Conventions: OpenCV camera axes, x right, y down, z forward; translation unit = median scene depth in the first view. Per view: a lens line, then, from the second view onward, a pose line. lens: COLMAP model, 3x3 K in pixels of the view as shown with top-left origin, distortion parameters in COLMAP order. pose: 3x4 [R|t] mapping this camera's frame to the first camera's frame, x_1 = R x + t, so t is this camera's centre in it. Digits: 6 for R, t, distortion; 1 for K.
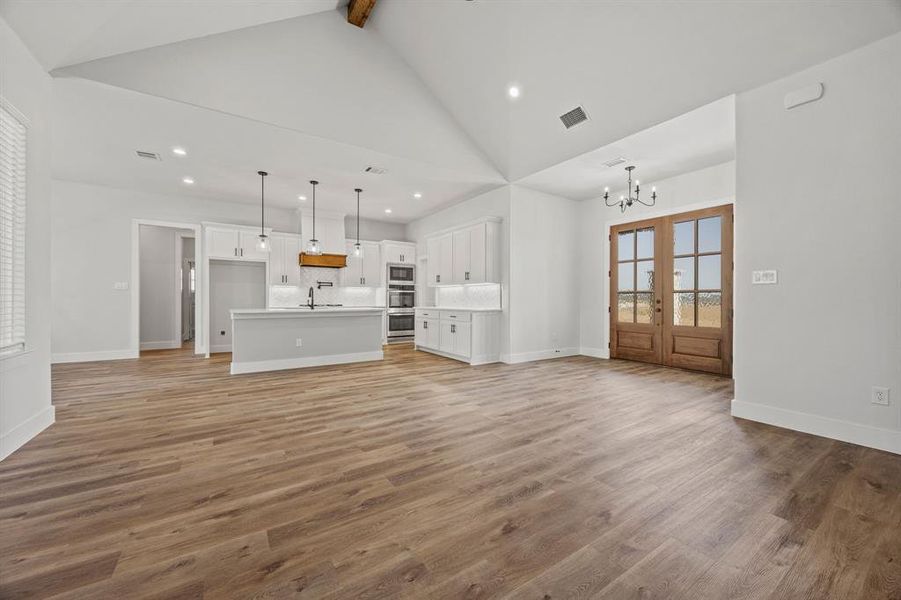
lens RADIAL K [[342.7, 0, 445.8], [0, 342.7, 298.8], [0, 0, 1]] dist [-0.001179, -0.000373]
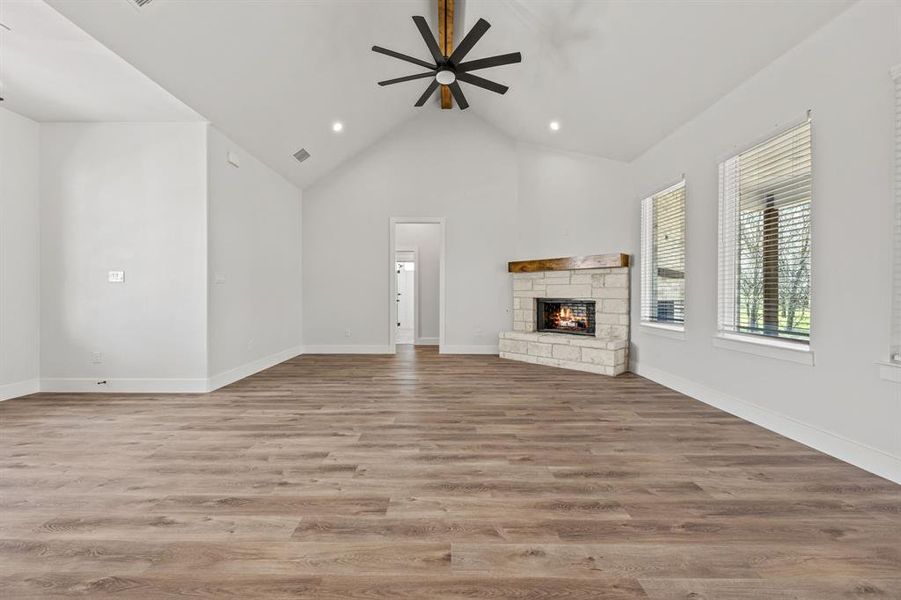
lens RADIAL K [[352.7, 0, 446.1], [0, 352.7, 294.1], [0, 0, 1]] dist [-0.001289, -0.000008]
pose [[-0.839067, -0.003767, 0.544015, -0.334877], [-0.004438, 0.999990, 0.000079, -0.000836], [-0.544010, -0.002348, -0.839075, 1.037734]]
